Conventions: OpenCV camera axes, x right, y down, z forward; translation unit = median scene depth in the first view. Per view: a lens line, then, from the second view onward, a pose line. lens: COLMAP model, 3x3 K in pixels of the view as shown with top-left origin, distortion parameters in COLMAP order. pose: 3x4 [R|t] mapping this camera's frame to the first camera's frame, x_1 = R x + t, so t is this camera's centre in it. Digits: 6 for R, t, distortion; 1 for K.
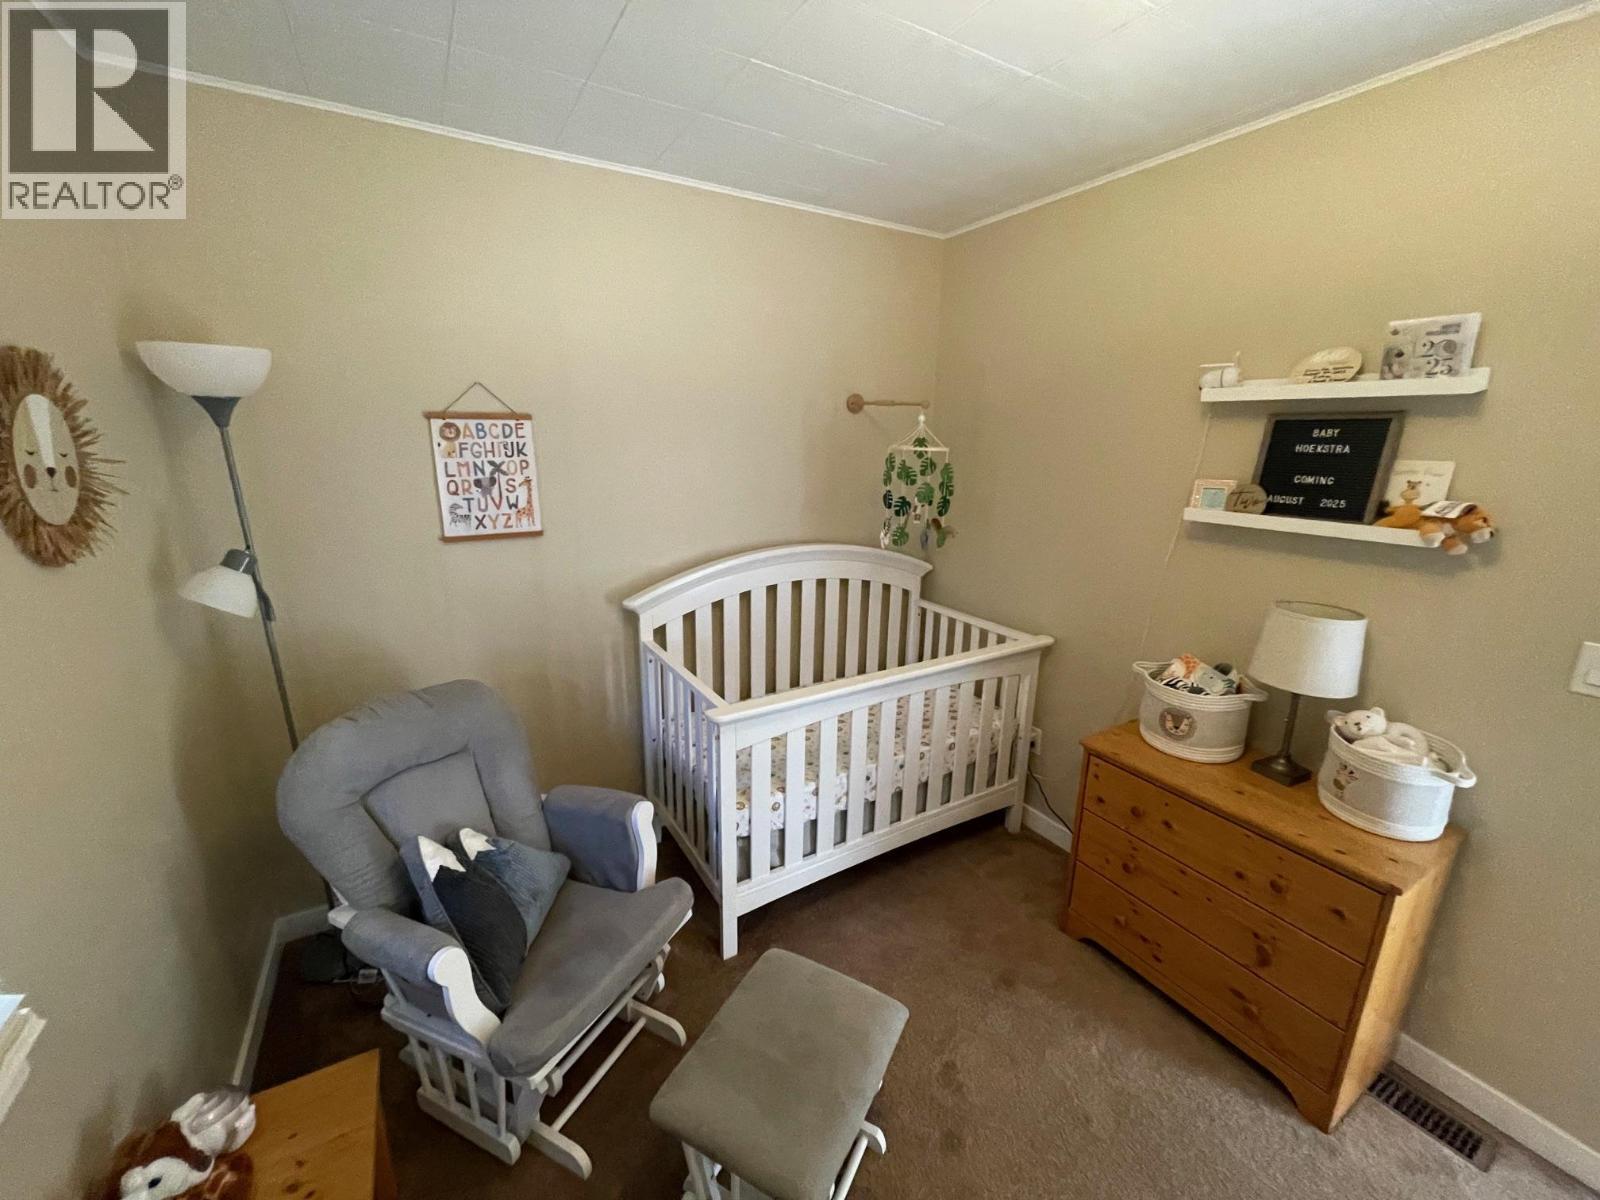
lens RADIAL K [[647.0, 0, 800.0], [0, 647.0, 600.0], [0, 0, 1]] dist [-0.002286, -0.000669]
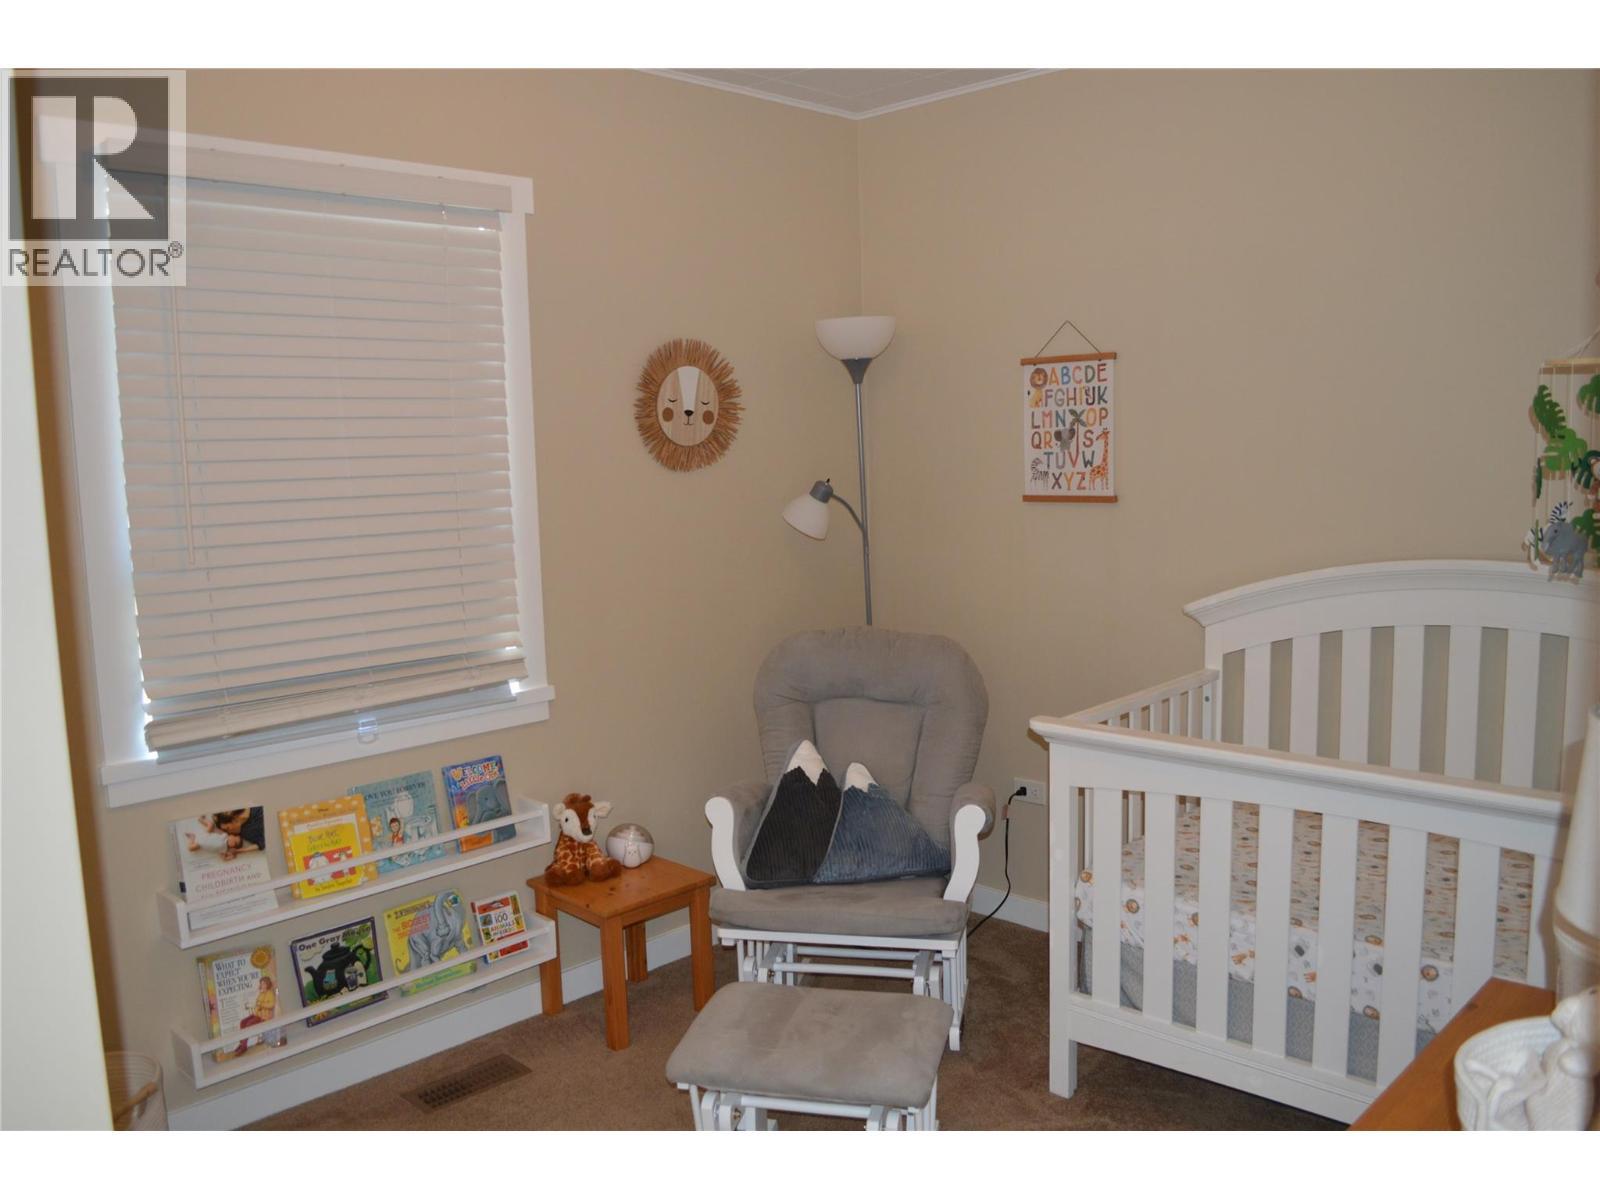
lens RADIAL K [[1293.3, 0, 800.0], [0, 1293.3, 600.0], [0, 0, 1]] dist [-0.075225, 0.005609]
pose [[0.248203, 0.105791, -0.962914, 1.083332], [-0.210928, 0.976071, 0.052867, 0.014655], [0.945465, 0.189983, 0.264578, 0.262666]]
